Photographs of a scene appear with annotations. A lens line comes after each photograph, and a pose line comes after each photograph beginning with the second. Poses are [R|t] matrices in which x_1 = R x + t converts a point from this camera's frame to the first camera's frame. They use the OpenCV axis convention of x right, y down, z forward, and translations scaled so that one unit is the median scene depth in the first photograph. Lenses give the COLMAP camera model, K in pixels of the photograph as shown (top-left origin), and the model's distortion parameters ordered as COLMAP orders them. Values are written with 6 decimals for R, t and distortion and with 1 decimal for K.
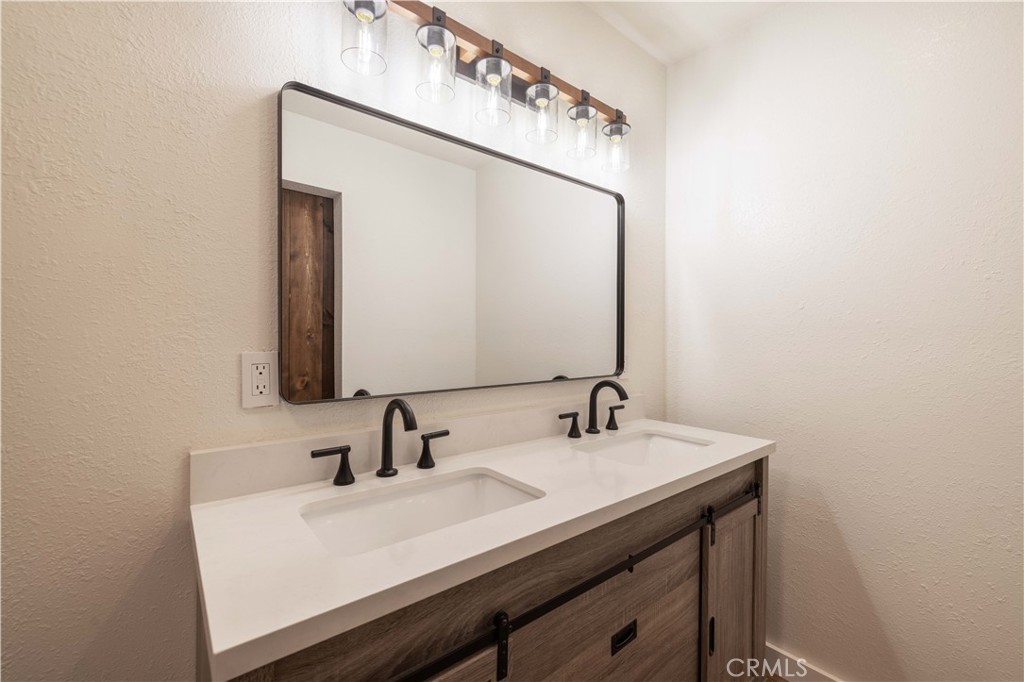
lens RADIAL K [[426.2, 0, 519.3], [0, 426.2, 333.1], [0, 0, 1]] dist [0.000516, -0.000125]
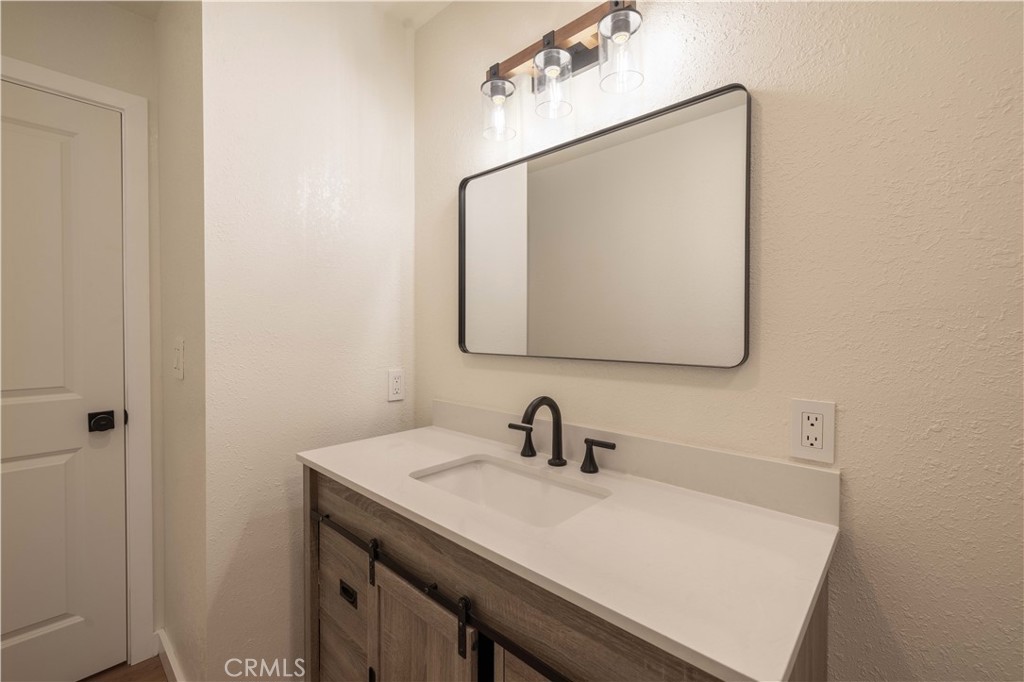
lens RADIAL K [[444.1, 0, 509.0], [0, 444.1, 324.0], [0, 0, 1]] dist [-0.000968, -0.000253]
pose [[0.128173, -0.040820, -0.990911, 0.920396], [-0.001506, 0.999143, -0.041354, 0.016865], [0.991751, 0.006793, 0.128002, 0.791819]]
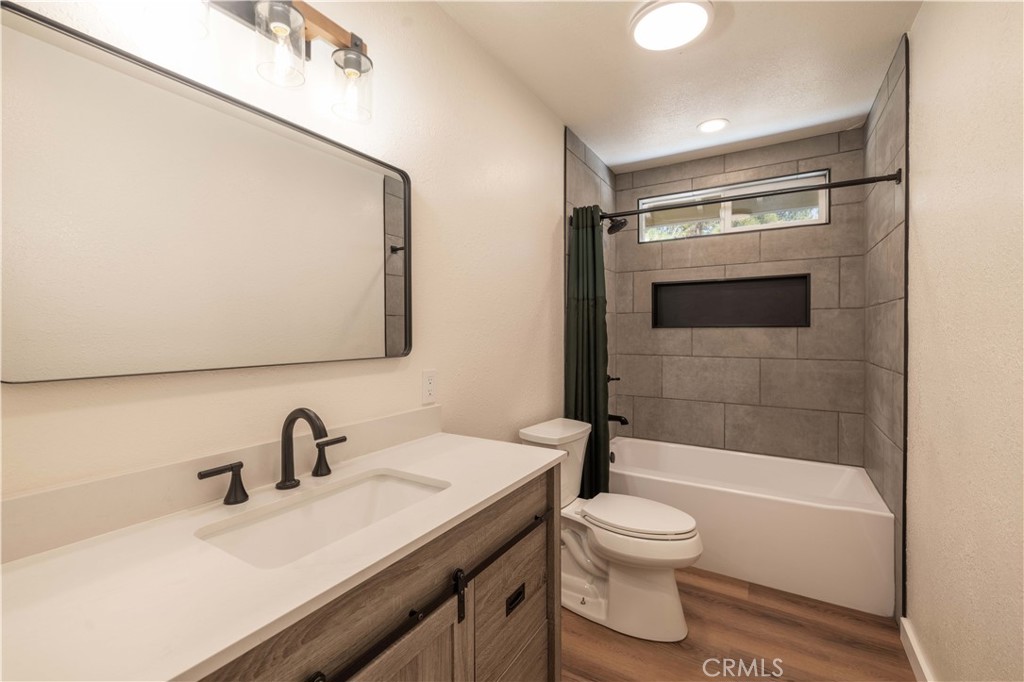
lens RADIAL K [[426.2, 0, 519.3], [0, 426.2, 333.1], [0, 0, 1]] dist [0.000516, -0.000125]
pose [[0.941944, -0.036622, 0.333766, -0.123865], [0.035139, 0.999327, 0.010480, -0.008351], [-0.333925, 0.001856, 0.942598, -0.094595]]
